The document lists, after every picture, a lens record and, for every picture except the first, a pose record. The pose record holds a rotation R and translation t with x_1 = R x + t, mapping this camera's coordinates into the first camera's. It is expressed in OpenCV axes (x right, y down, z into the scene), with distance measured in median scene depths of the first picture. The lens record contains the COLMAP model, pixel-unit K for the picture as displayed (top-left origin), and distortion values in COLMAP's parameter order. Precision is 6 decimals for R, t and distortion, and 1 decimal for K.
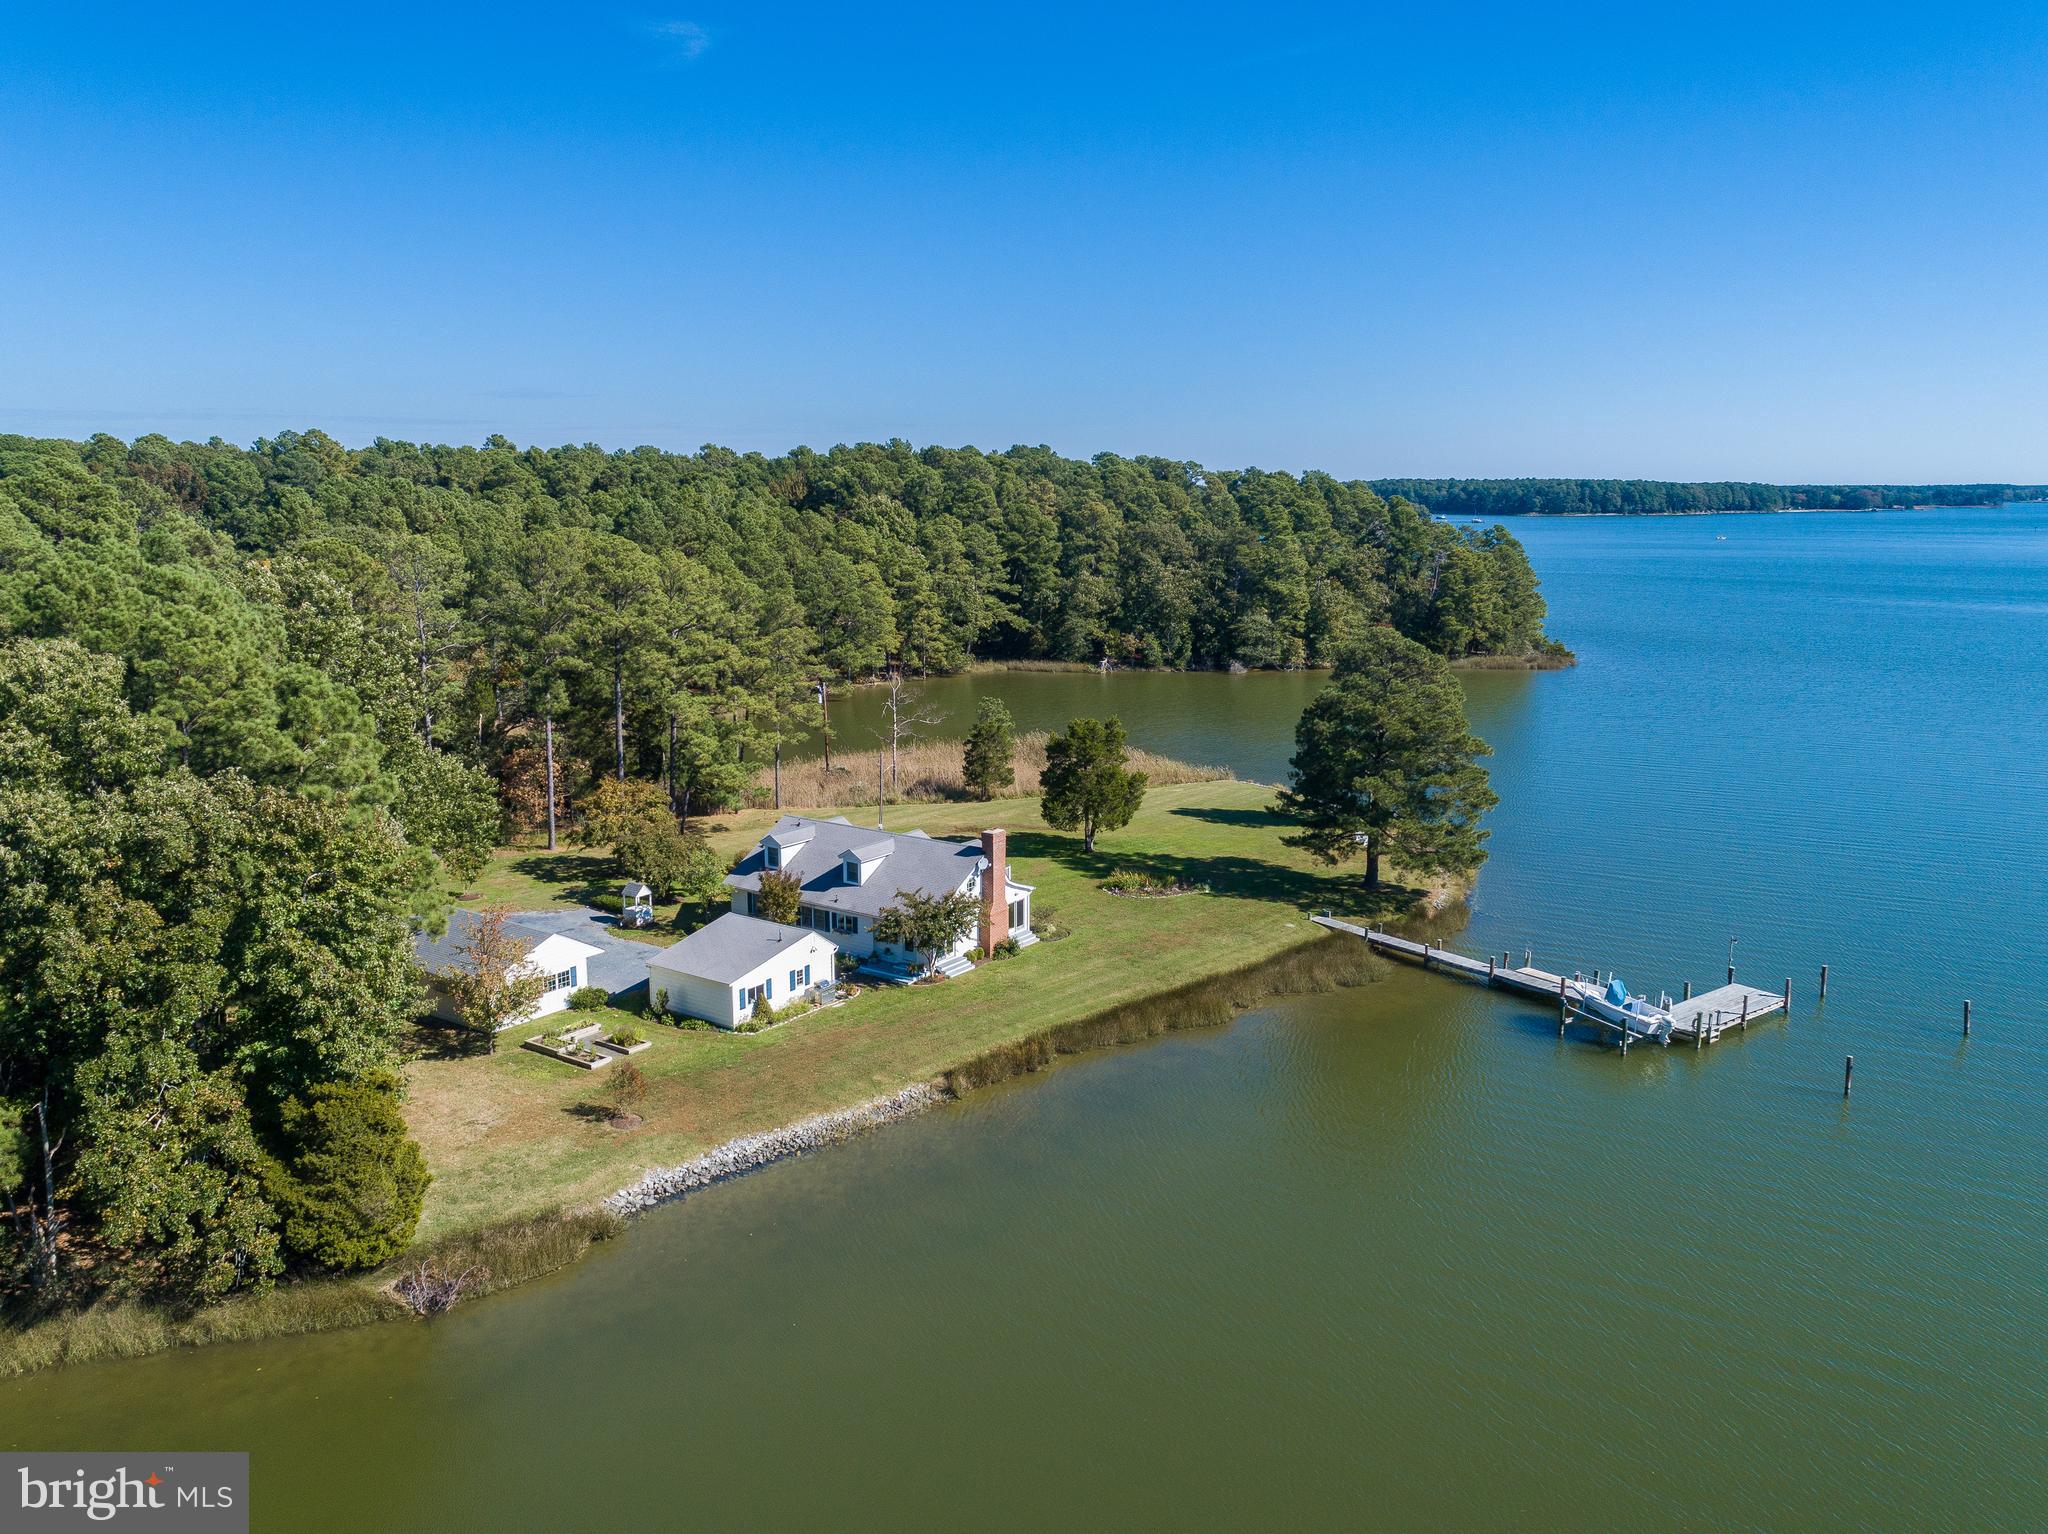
lens RADIAL K [[1451.1, 0, 1024.0], [0, 1451.1, 767.0], [0, 0, 1]] dist [-0.001483, 0.036308]
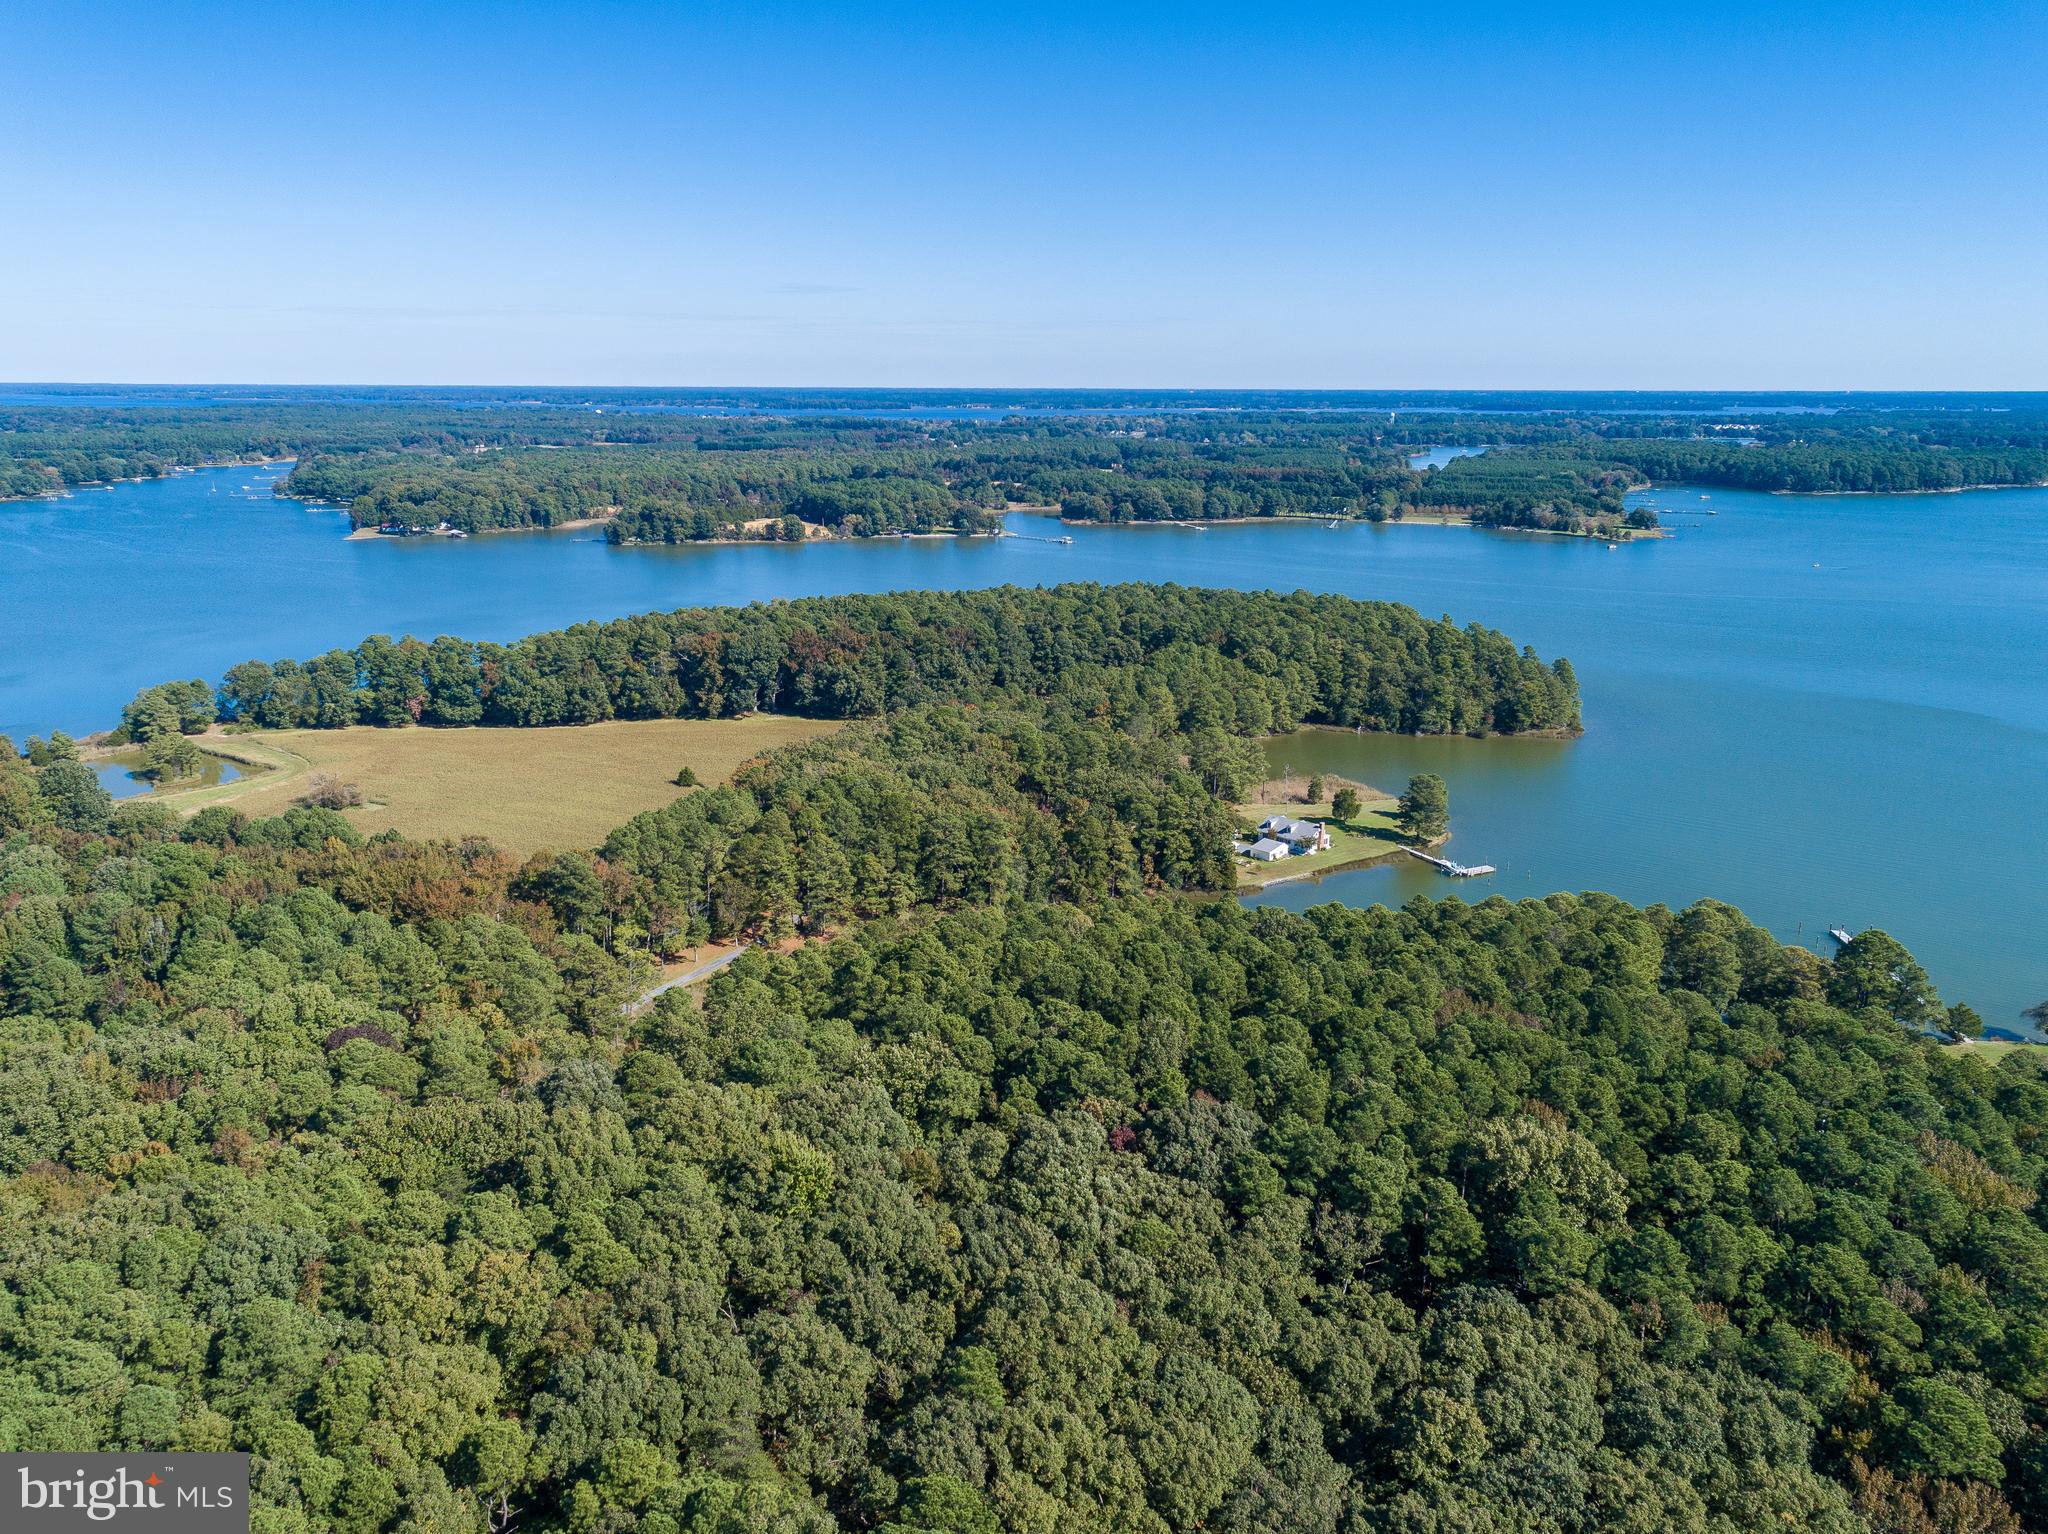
lens RADIAL K [[1451.1, 0, 1024.0], [0, 1451.1, 767.0], [0, 0, 1]] dist [-0.001483, 0.036308]
pose [[0.981965, 0.046445, -0.183271, -0.042808], [-0.033535, 0.996773, 0.072926, -0.162145], [0.186067, -0.065465, 0.980354, -1.361008]]
